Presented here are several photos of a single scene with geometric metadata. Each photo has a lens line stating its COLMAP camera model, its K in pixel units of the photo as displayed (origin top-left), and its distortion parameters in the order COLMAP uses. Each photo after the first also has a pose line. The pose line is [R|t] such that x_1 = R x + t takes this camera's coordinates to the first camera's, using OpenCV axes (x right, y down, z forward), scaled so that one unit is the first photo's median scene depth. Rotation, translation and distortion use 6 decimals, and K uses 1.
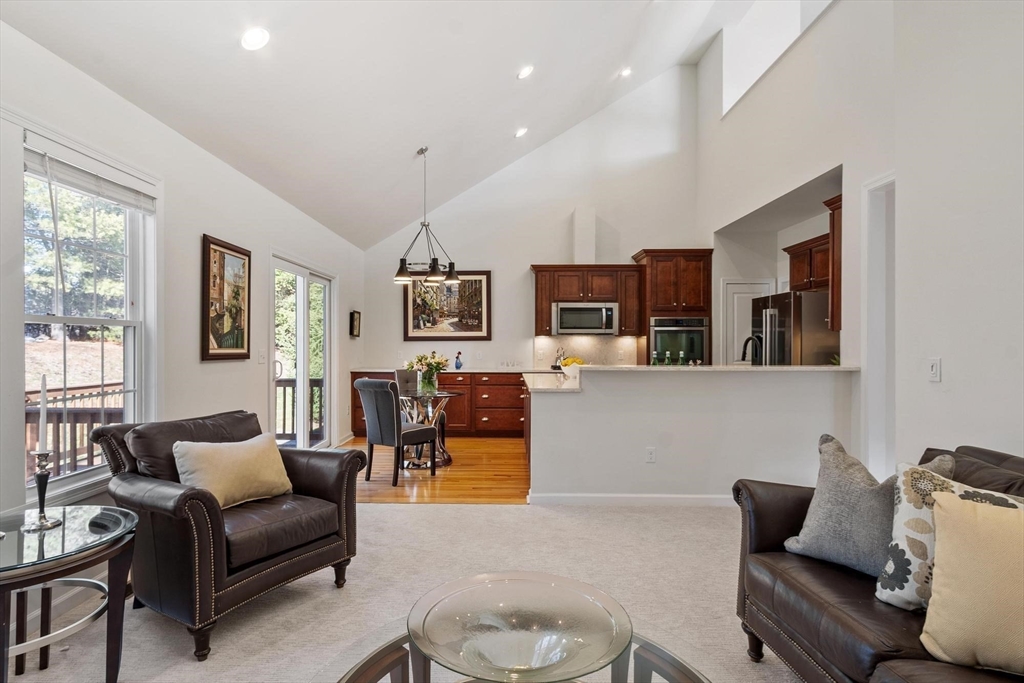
lens RADIAL K [[537.4, 0, 496.1], [0, 537.4, 343.6], [0, 0, 1]] dist [0.000160, 0.000054]
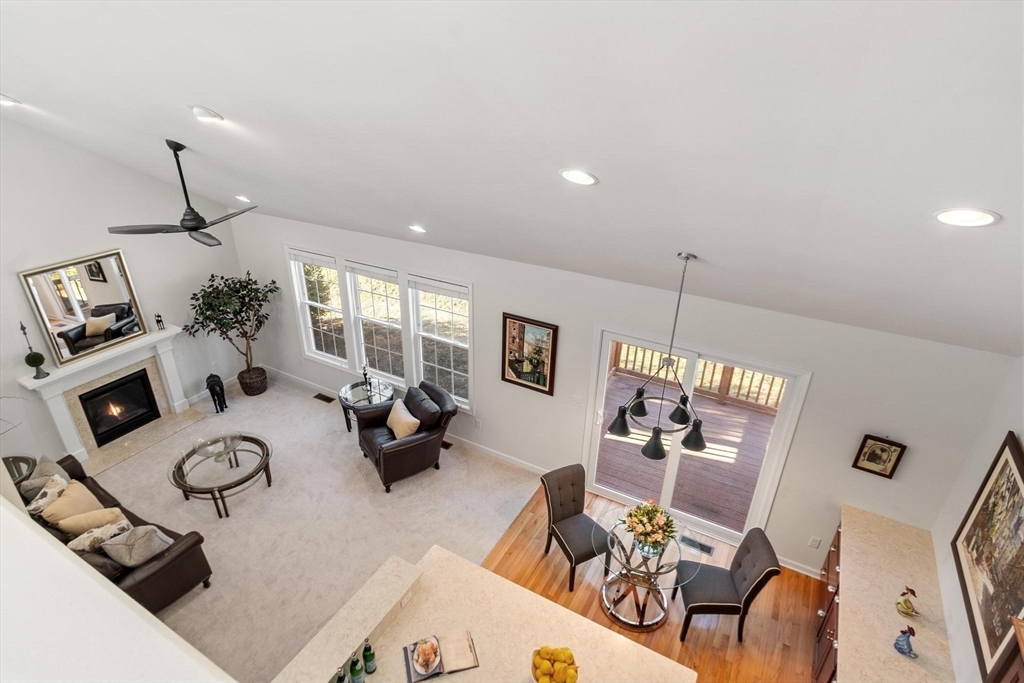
lens RADIAL K [[550.0, 0, 498.9], [0, 550.0, 343.9], [0, 0, 1]] dist [-0.001110, -0.000742]
pose [[-0.481420, 0.384586, -0.787609, 0.390205], [-0.016691, 0.894409, 0.446938, -0.418781], [0.876331, 0.228311, -0.424167, 0.837214]]
